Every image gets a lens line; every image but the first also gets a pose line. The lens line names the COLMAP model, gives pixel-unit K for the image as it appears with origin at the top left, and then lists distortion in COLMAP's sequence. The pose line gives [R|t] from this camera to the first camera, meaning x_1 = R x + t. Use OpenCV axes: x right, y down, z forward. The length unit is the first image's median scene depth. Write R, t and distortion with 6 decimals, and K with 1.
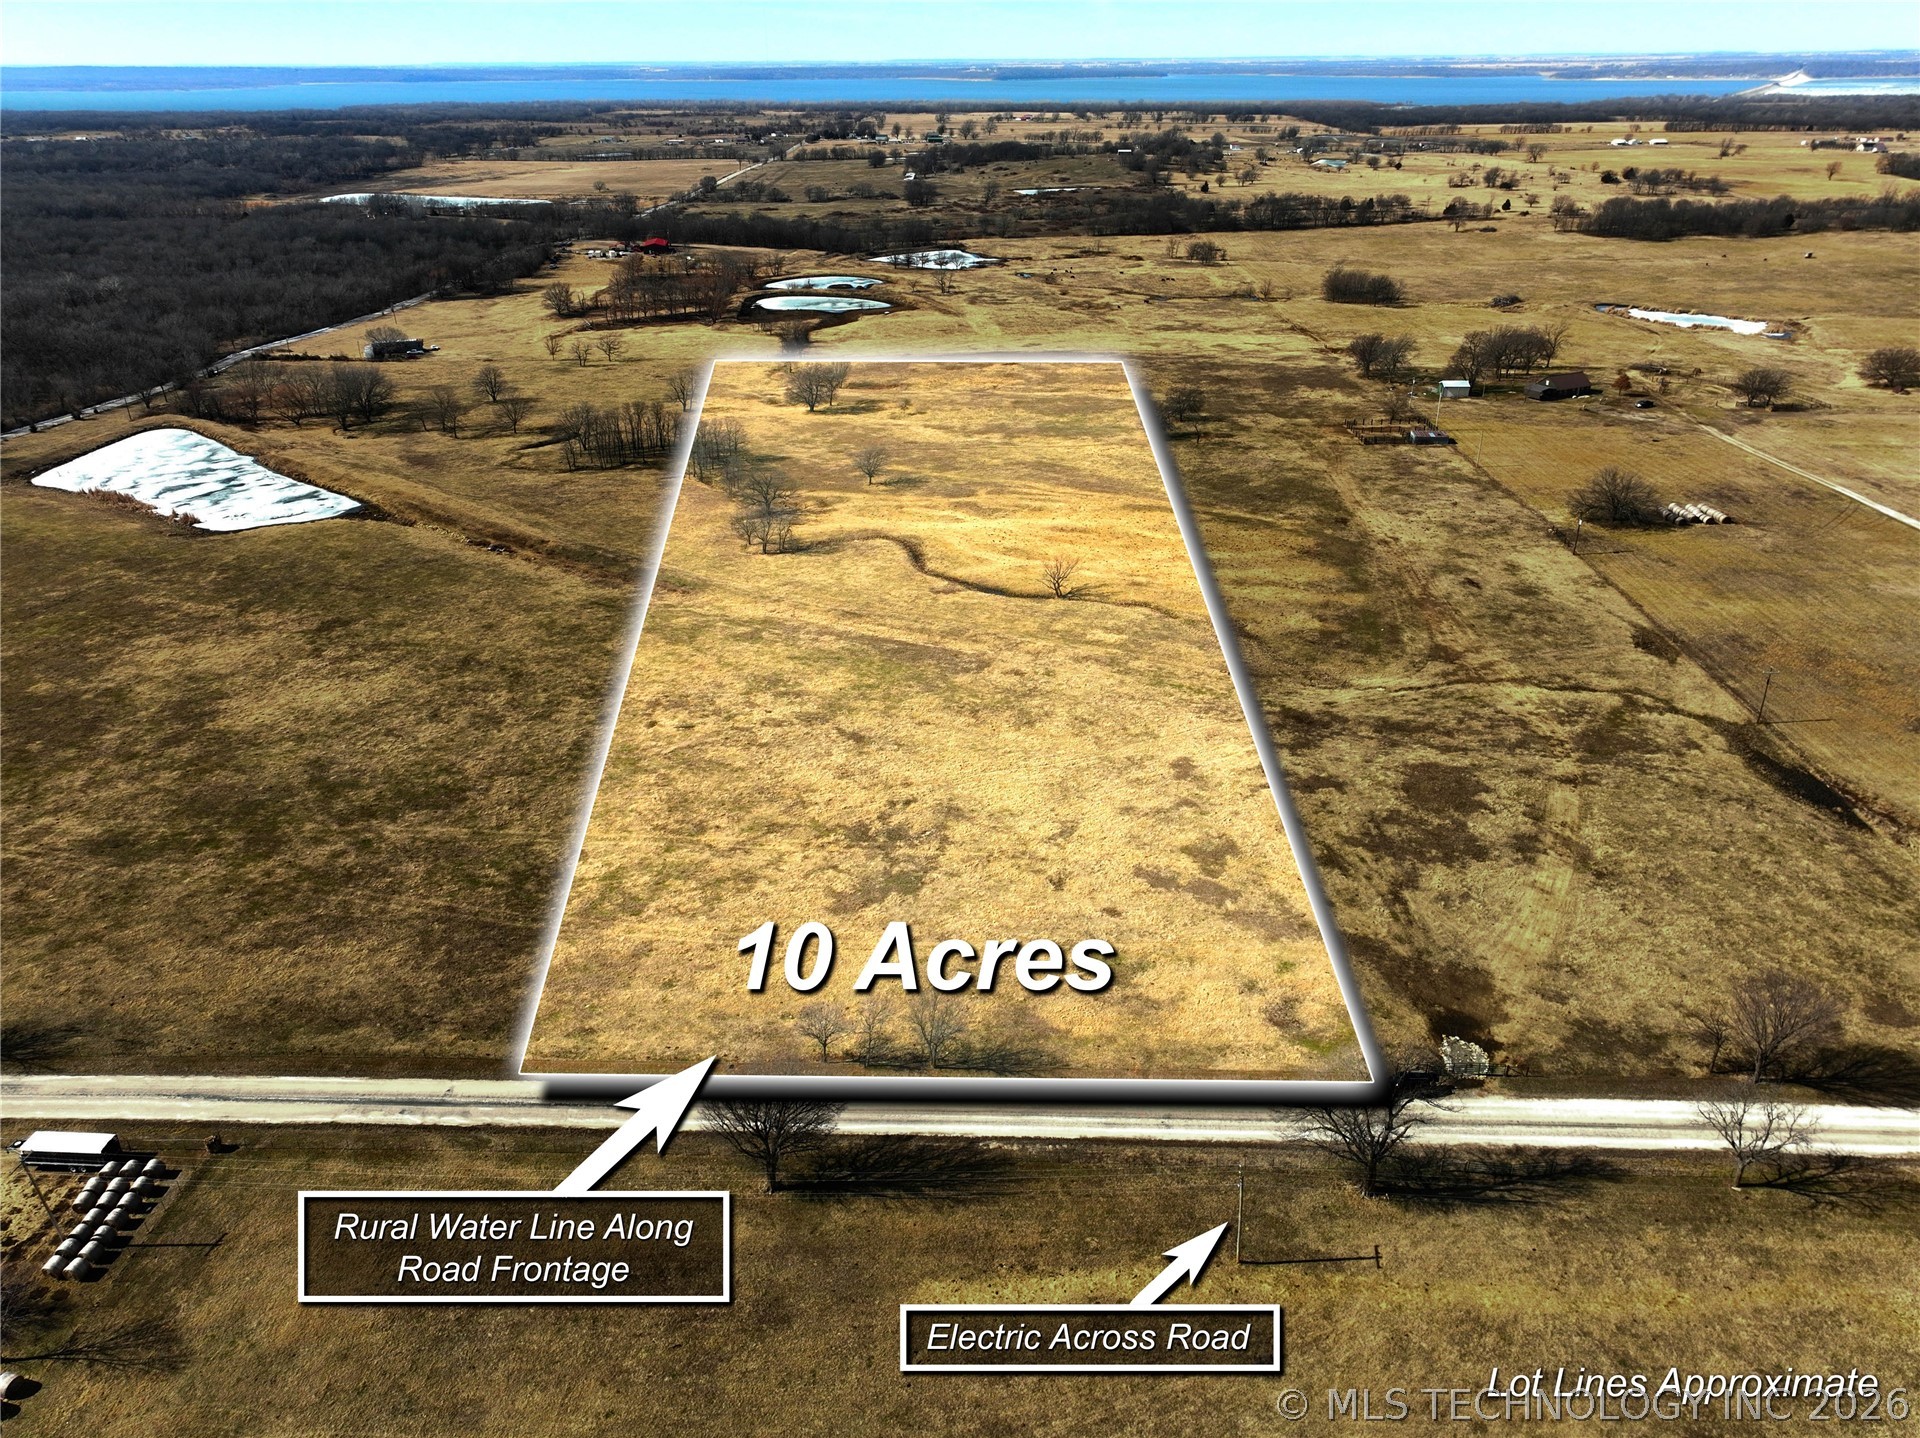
lens RADIAL K [[1343.2, 0, 959.5], [0, 1343.2, 718.5], [0, 0, 1]] dist [0.010201, 0.000677]
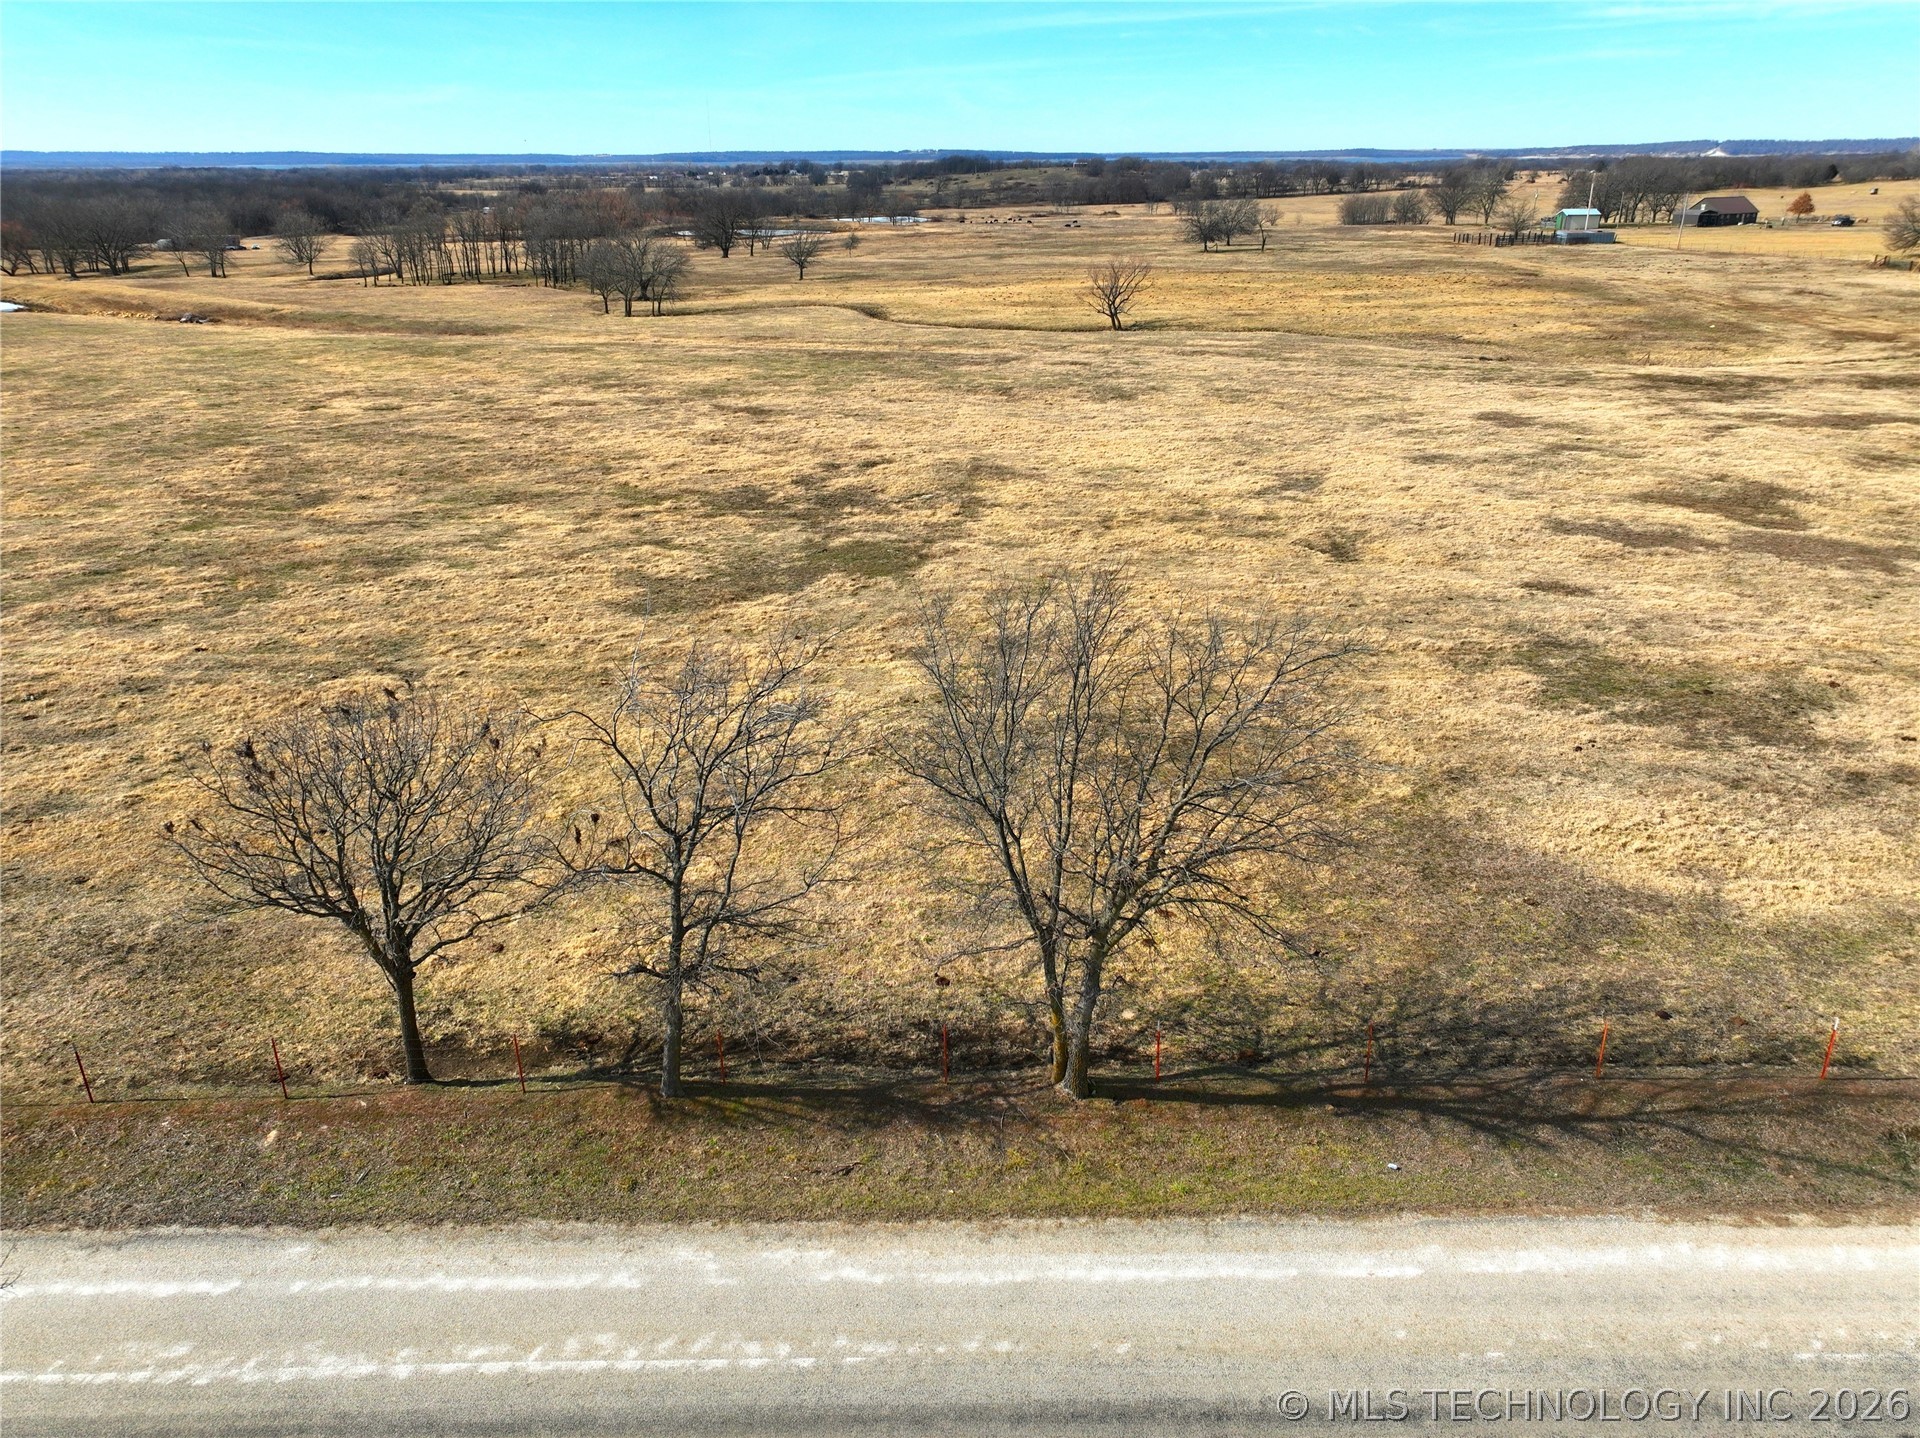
lens RADIAL K [[1343.2, 0, 960.7], [0, 1343.2, 719.6], [0, 0, 1]] dist [0.010201, 0.000677]
pose [[0.999173, -0.015862, 0.037446, -0.027805], [0.017965, 0.998240, -0.056514, 0.161490], [-0.036483, 0.057140, 0.997699, 0.604965]]
